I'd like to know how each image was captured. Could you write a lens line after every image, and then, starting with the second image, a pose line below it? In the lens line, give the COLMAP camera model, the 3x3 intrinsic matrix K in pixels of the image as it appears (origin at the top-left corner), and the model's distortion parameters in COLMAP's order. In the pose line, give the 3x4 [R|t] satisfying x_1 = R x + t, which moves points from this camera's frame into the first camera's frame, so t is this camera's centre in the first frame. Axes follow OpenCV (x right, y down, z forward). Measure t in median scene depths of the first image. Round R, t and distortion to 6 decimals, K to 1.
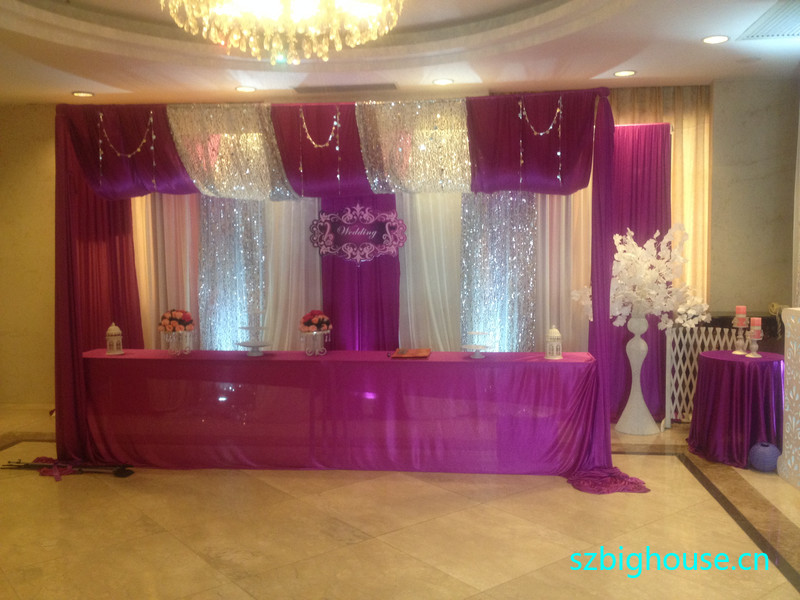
lens RADIAL K [[733.2, 0, 400.0], [0, 733.2, 300.0], [0, 0, 1]] dist [0.113167, -0.241303]
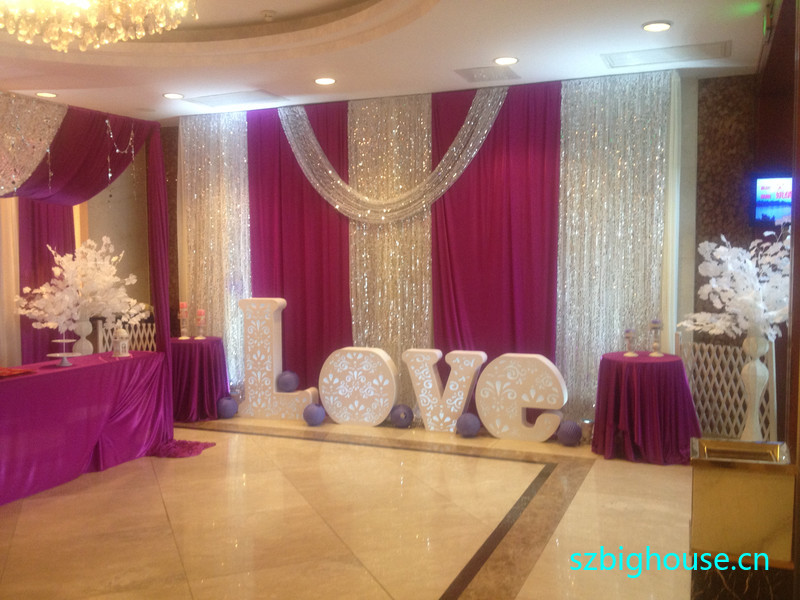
lens RADIAL K [[733.2, 0, 400.0], [0, 733.2, 300.0], [0, 0, 1]] dist [0.113167, -0.241303]
pose [[0.284571, -0.045648, 0.957568, -0.632157], [0.070976, 0.997128, 0.026441, -0.003280], [-0.956024, 0.060440, 0.286993, 0.241296]]
